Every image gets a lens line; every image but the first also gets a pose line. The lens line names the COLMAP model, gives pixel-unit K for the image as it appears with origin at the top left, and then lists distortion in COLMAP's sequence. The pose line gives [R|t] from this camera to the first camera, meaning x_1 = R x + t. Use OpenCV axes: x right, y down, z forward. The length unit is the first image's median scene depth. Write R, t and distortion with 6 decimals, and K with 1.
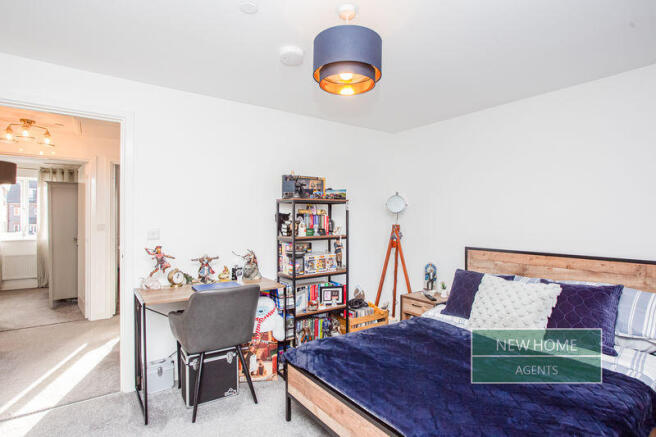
lens RADIAL K [[338.7, 0, 314.6], [0, 338.7, 220.5], [0, 0, 1]] dist [-0.003934, 0.000238]
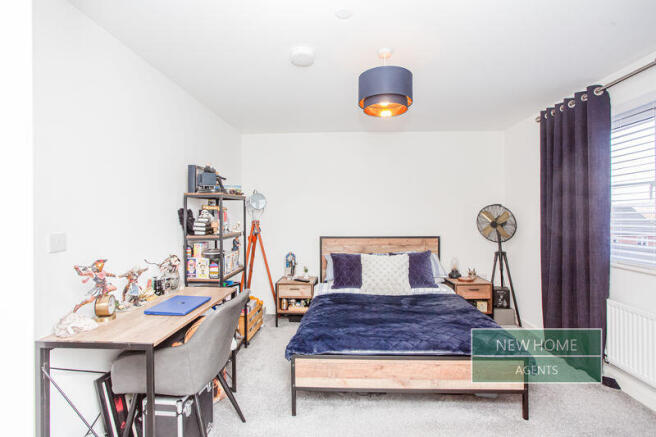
lens RADIAL K [[329.8, 0, 329.2], [0, 329.8, 215.8], [0, 0, 1]] dist [-0.014543, 0.000432]
pose [[0.595916, -0.006314, 0.803022, -0.676021], [0.007065, 0.999972, 0.002619, -0.005625], [-0.803015, 0.004112, 0.595944, 0.278932]]
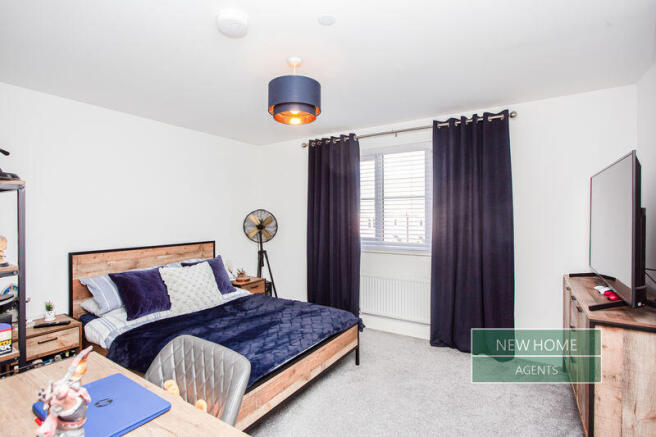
lens RADIAL K [[329.8, 0, 329.2], [0, 329.8, 215.8], [0, 0, 1]] dist [-0.014543, 0.000432]
pose [[-0.409086, -0.000586, 0.912495, -0.733463], [0.006339, 0.999974, 0.003484, -0.019333], [-0.912474, 0.007210, -0.409072, 0.915142]]
